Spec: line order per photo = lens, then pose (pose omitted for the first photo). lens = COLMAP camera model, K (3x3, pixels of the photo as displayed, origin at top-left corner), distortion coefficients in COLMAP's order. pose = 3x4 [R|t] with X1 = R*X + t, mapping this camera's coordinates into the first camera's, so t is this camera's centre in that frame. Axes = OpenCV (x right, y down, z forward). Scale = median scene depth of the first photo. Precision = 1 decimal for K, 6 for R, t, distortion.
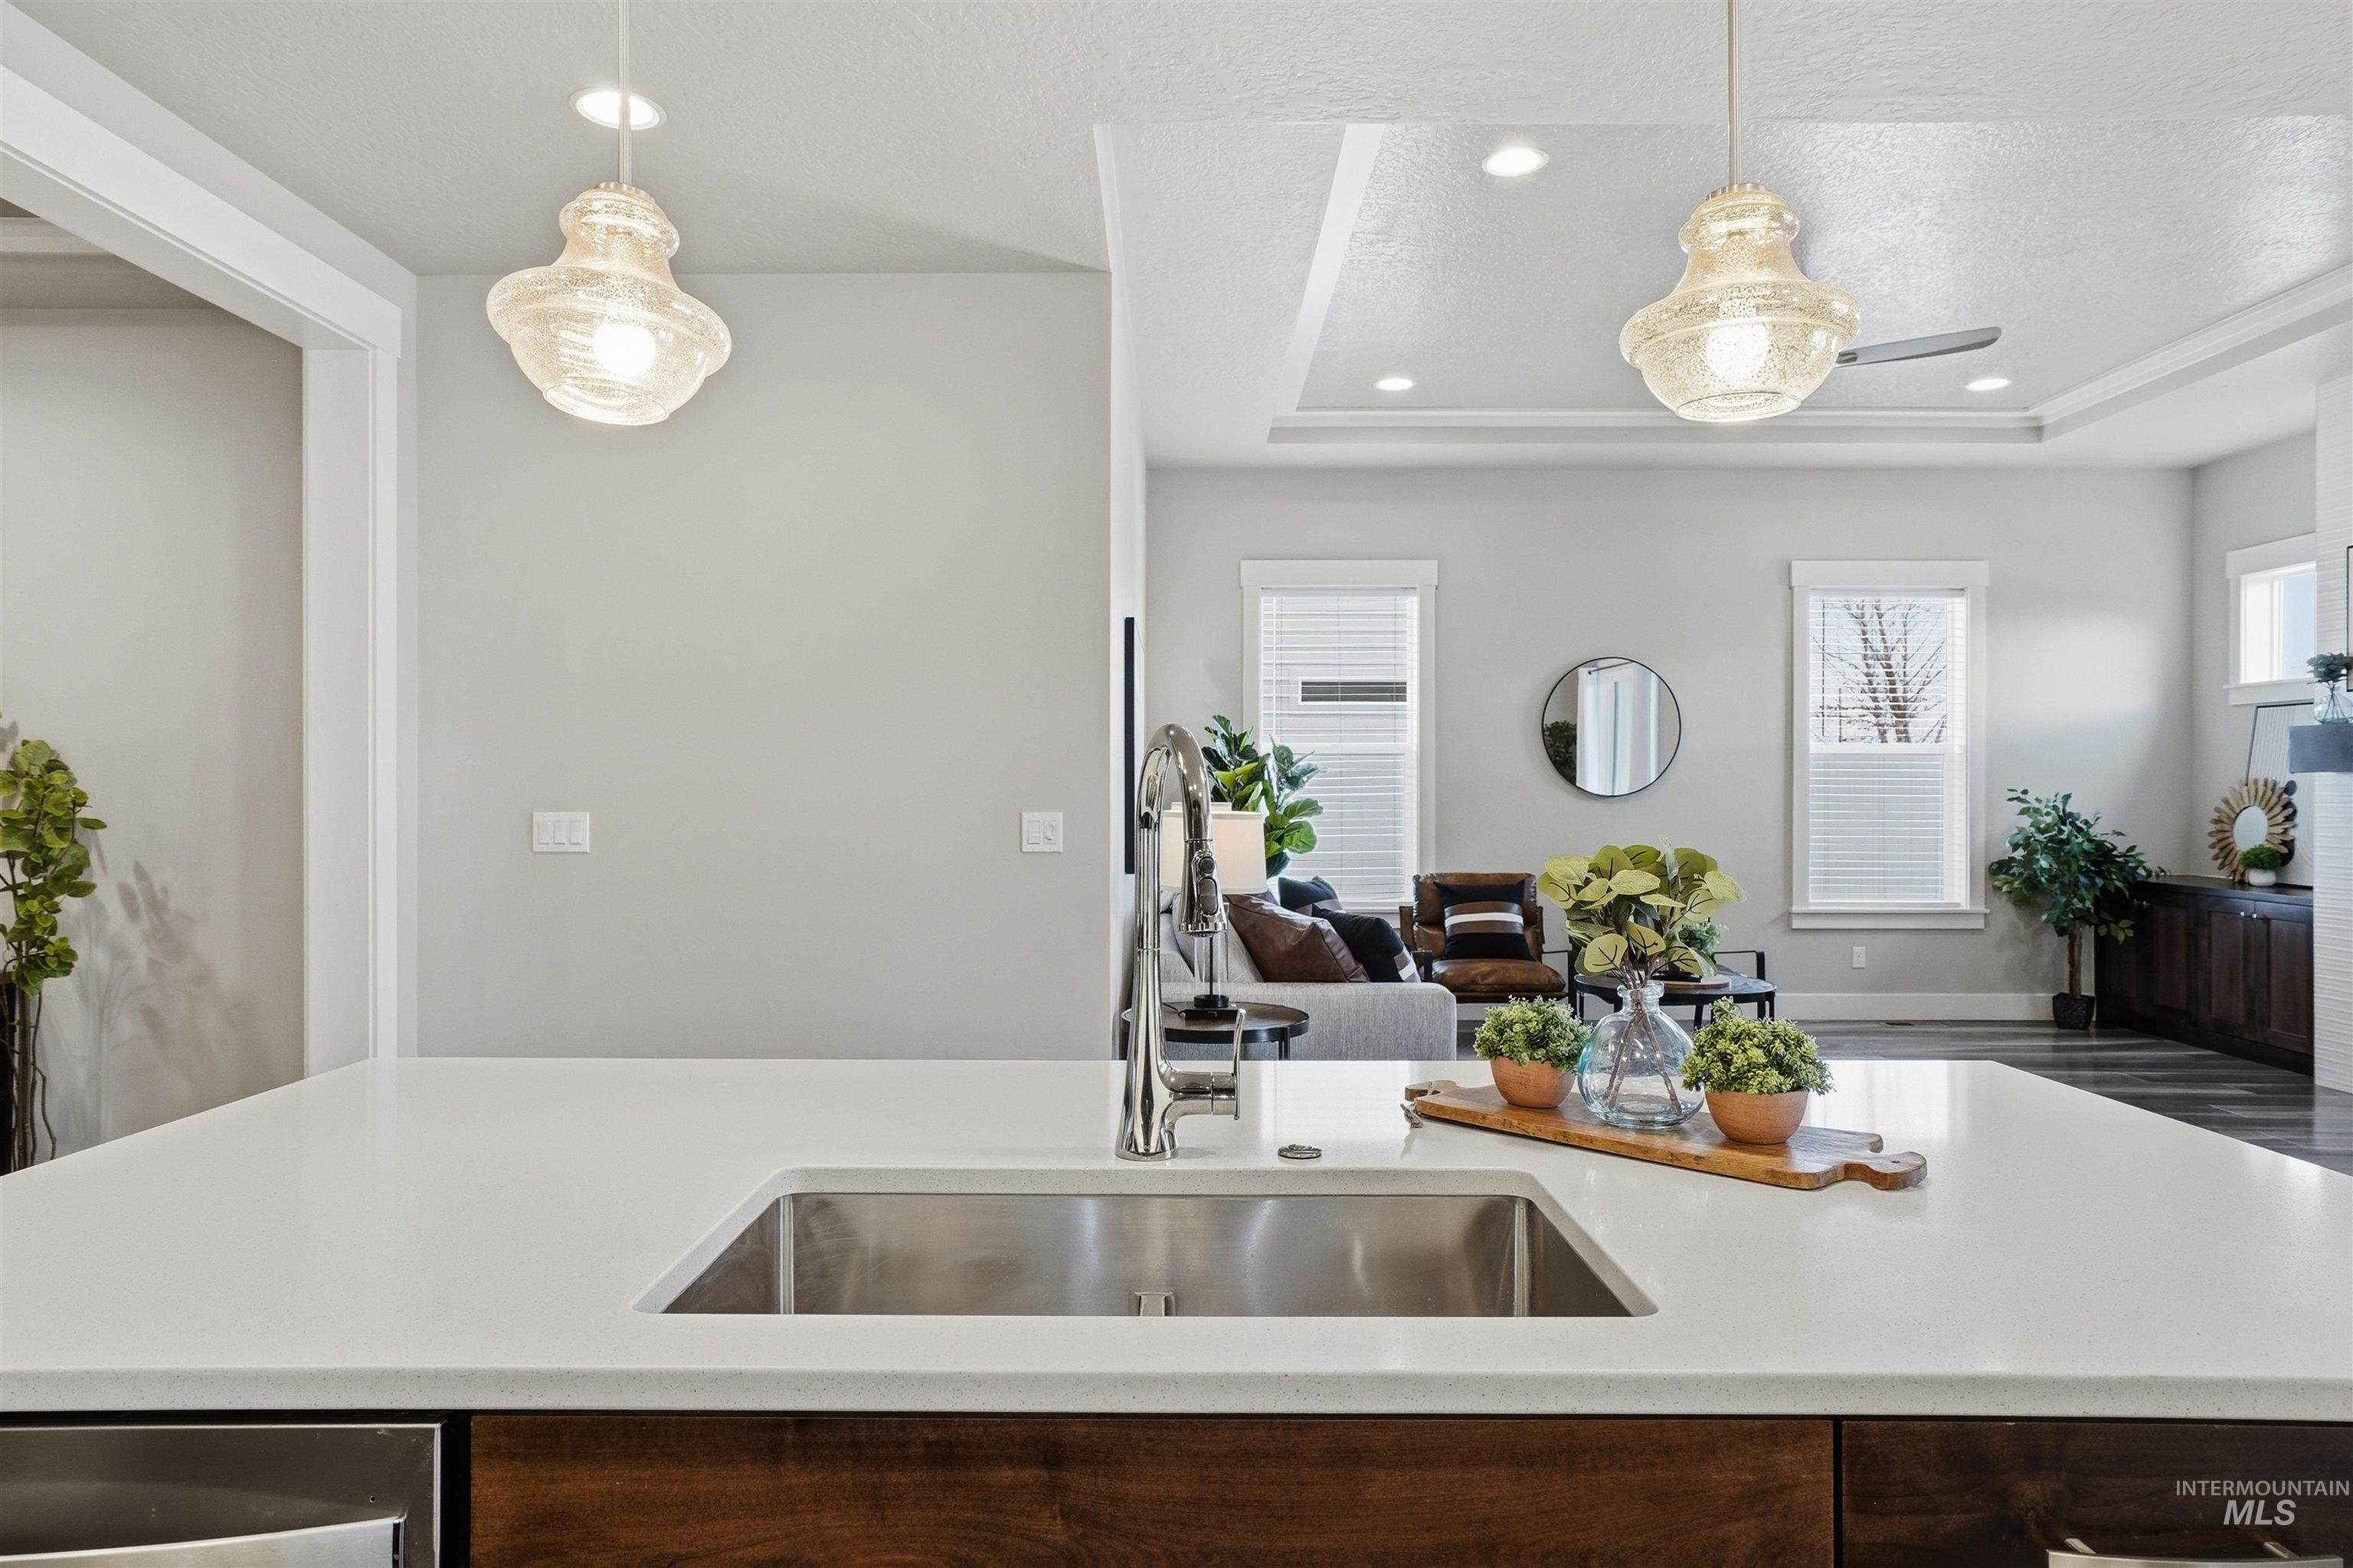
lens RADIAL K [[1442.7, 0, 1170.3], [0, 1442.7, 773.0], [0, 0, 1]] dist [-0.016055, 0.022563]
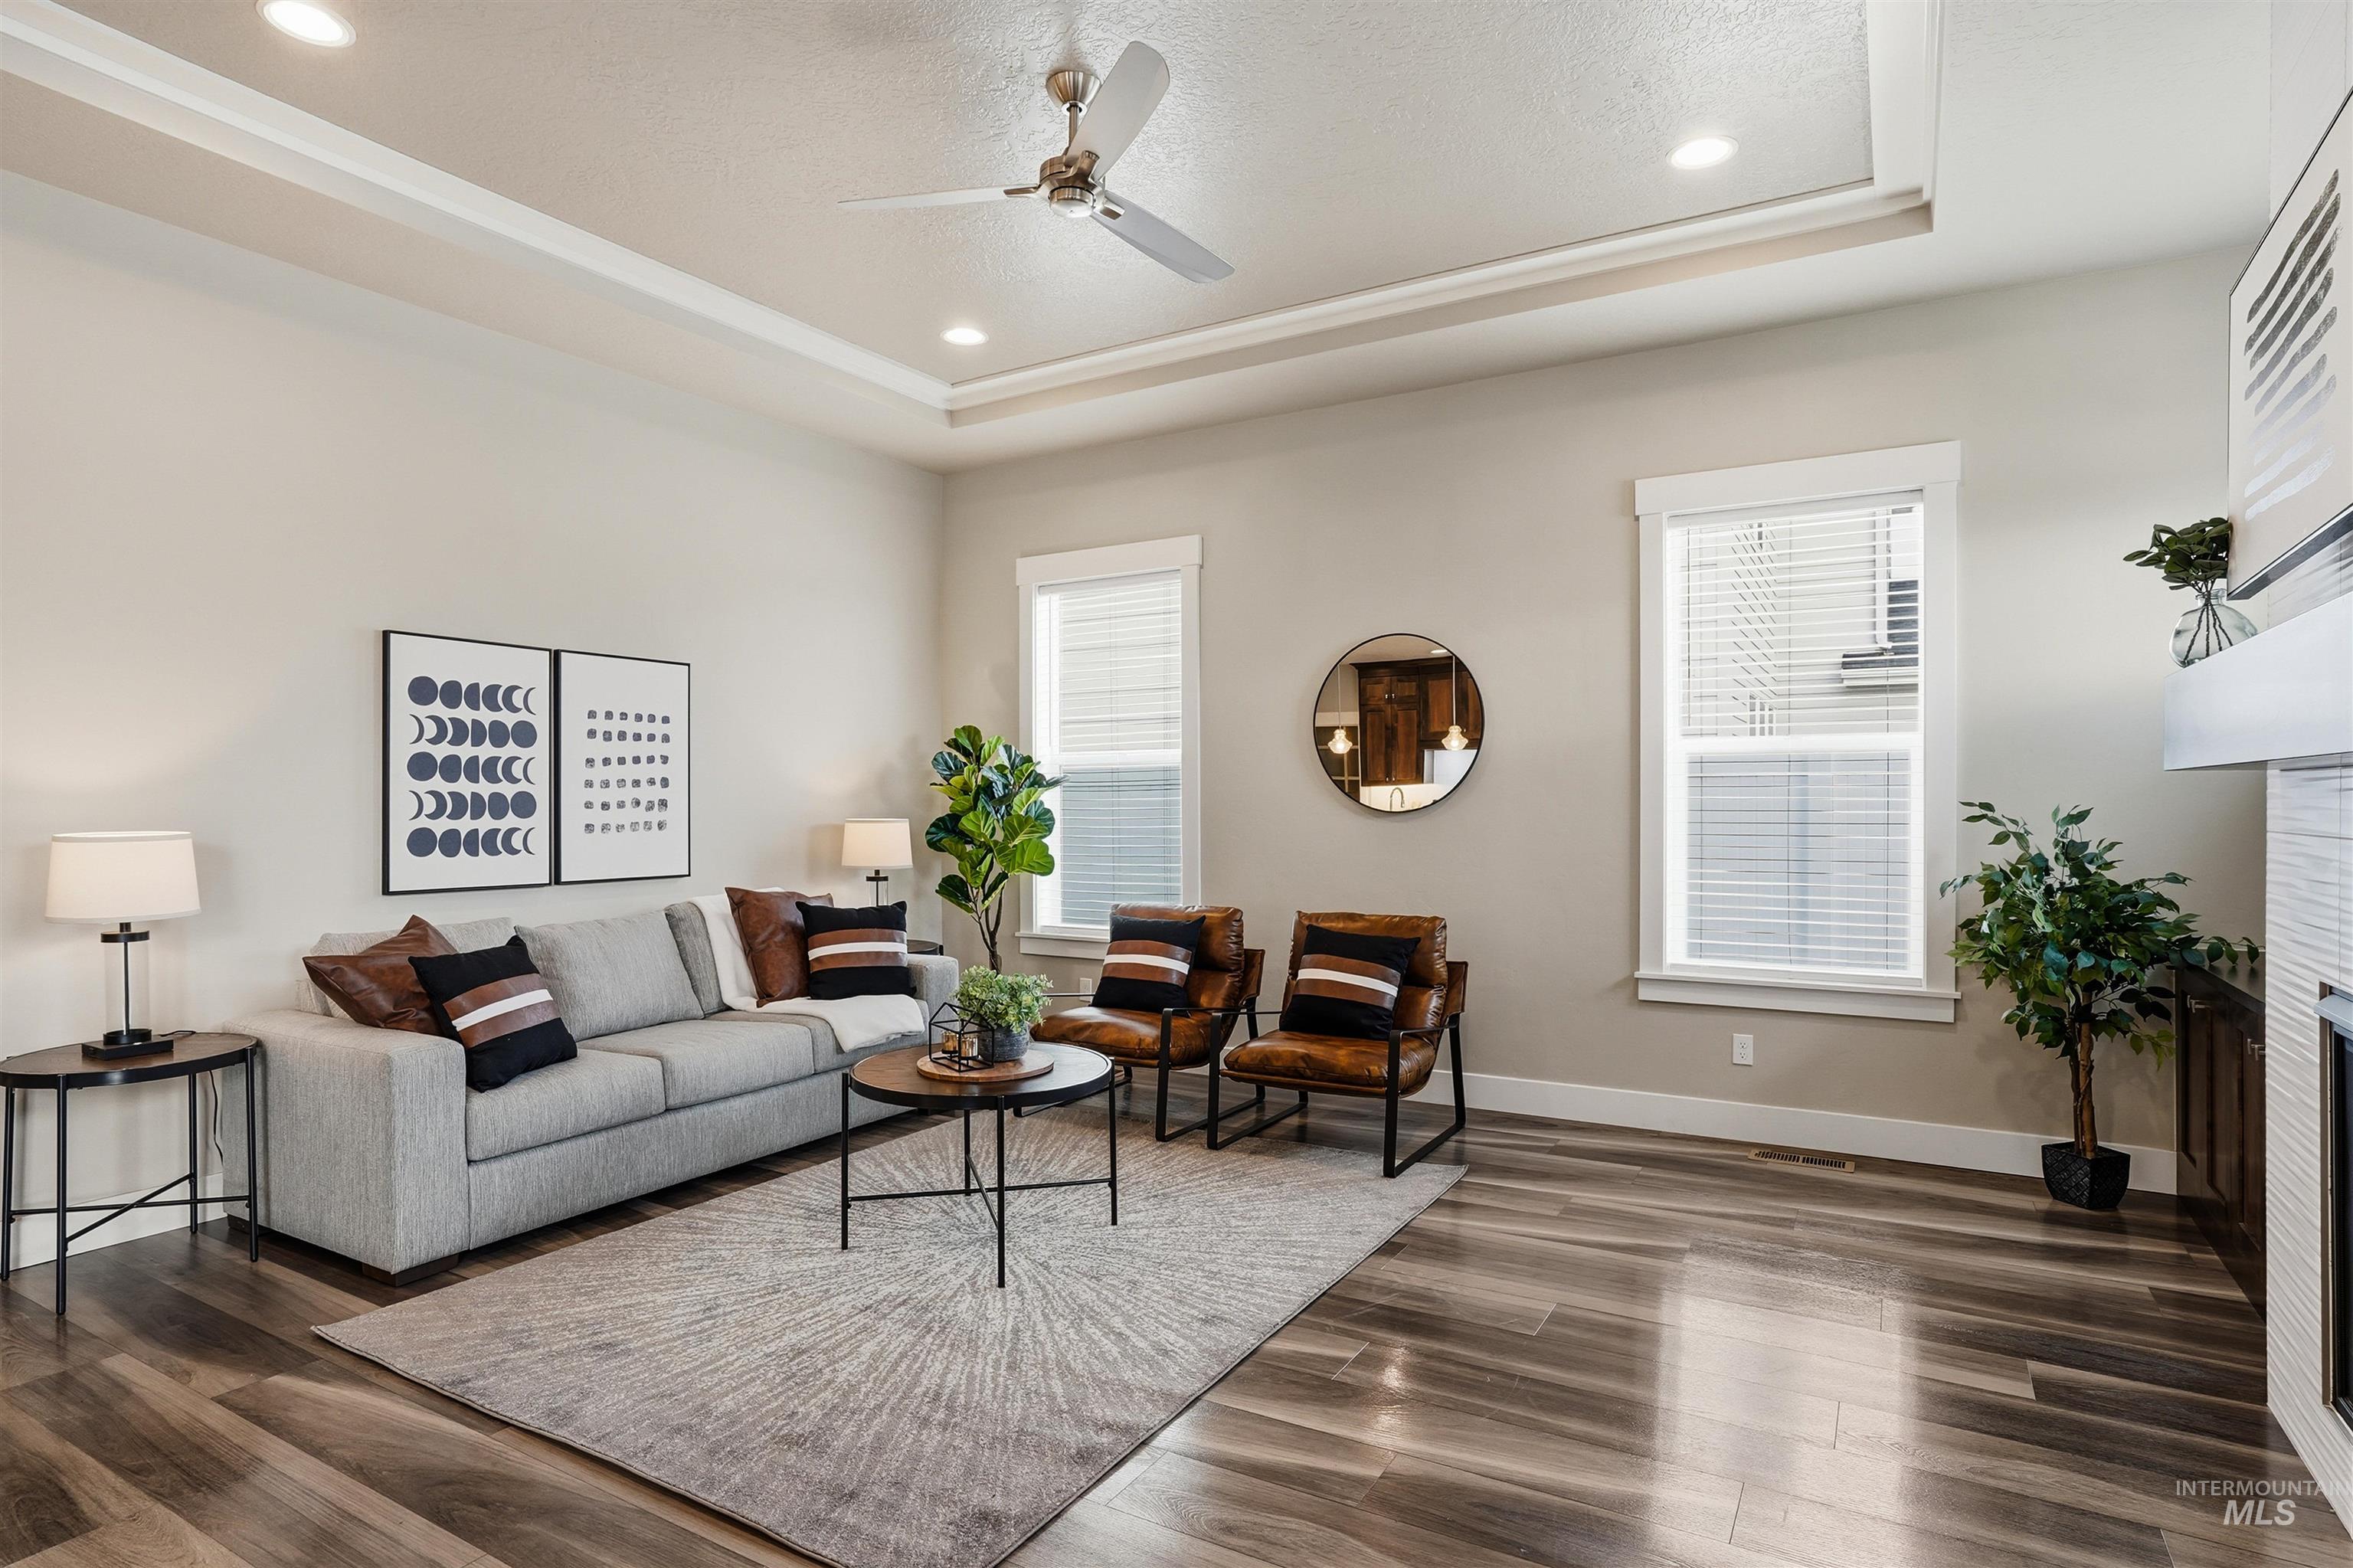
lens RADIAL K [[1232.2, 0, 1169.1], [0, 1232.2, 793.8], [0, 0, 1]] dist [-0.029454, 0.000976]
pose [[0.863934, -0.006775, -0.503559, 0.537523], [0.007692, 0.999970, -0.000257, 0.004854], [0.503546, -0.003652, 0.863961, 0.363814]]
